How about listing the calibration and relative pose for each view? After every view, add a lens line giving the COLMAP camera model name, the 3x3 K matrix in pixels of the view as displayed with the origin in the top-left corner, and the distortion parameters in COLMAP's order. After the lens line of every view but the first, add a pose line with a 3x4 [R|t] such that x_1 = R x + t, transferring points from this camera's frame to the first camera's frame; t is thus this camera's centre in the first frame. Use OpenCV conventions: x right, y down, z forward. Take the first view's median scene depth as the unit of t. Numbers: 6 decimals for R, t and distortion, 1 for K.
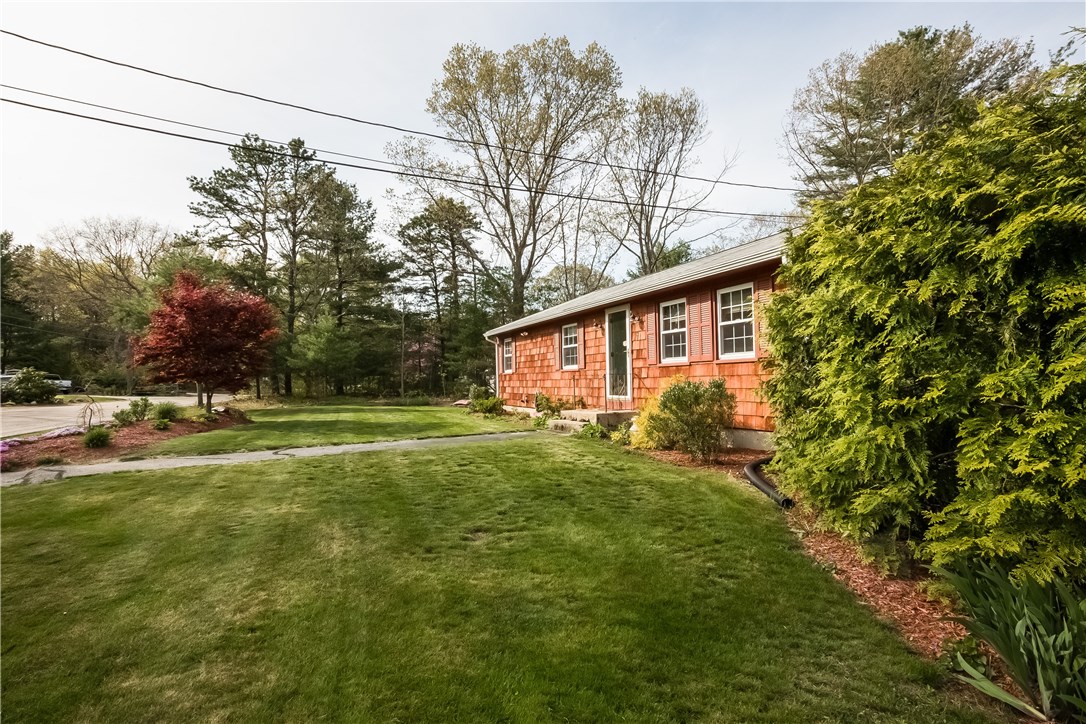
lens RADIAL K [[513.2, 0, 543.0], [0, 513.2, 362.0], [0, 0, 1]] dist [-0.002893, -0.000529]
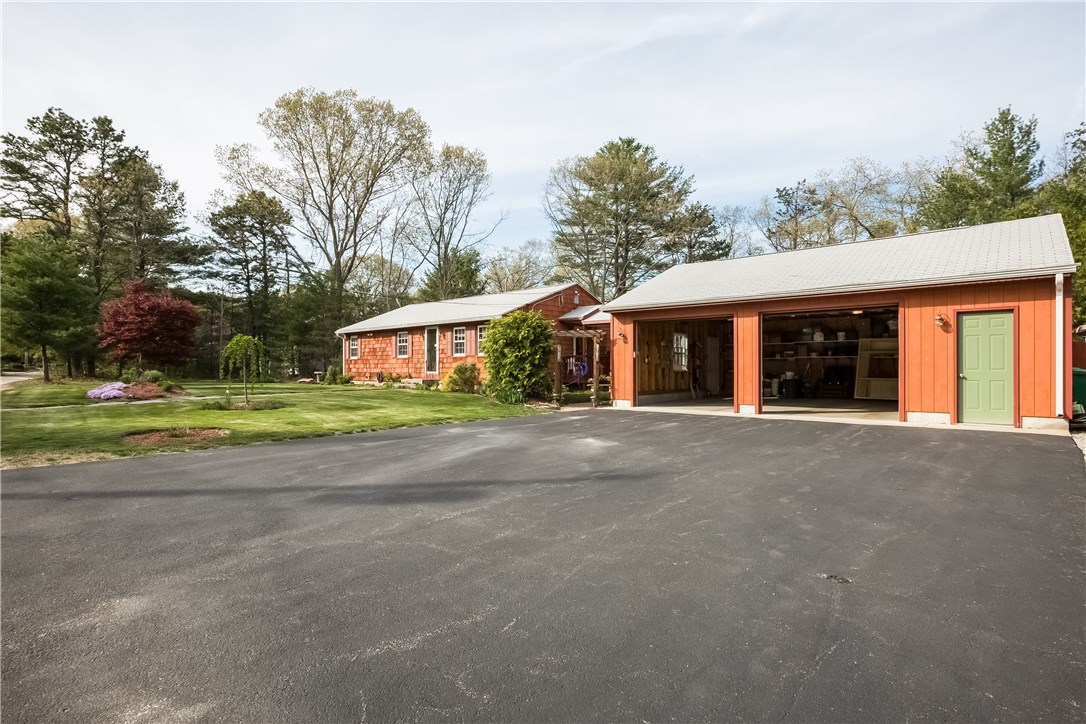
lens RADIAL K [[539.7, 0, 543.0], [0, 539.7, 362.0], [0, 0, 1]] dist [-0.097312, 0.000352]
pose [[0.922567, 0.025181, 0.385013, -0.176288], [-0.033064, 0.999357, 0.013865, -0.010240], [-0.384417, -0.025522, 0.922807, -0.743626]]
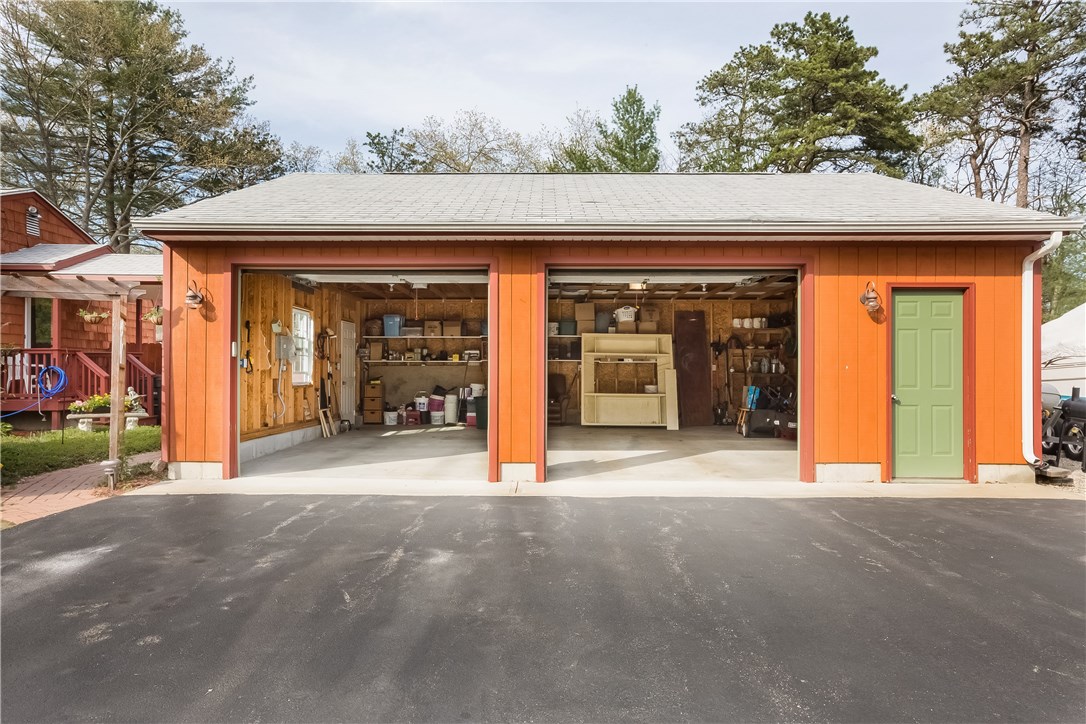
lens RADIAL K [[671.3, 0, 543.0], [0, 671.3, 362.0], [0, 0, 1]] dist [0.022149, -0.000022]
pose [[0.435055, 0.035873, 0.899689, -0.024872], [-0.044363, 0.998847, -0.018374, -0.007577], [-0.899310, -0.031919, 0.436144, -0.396174]]
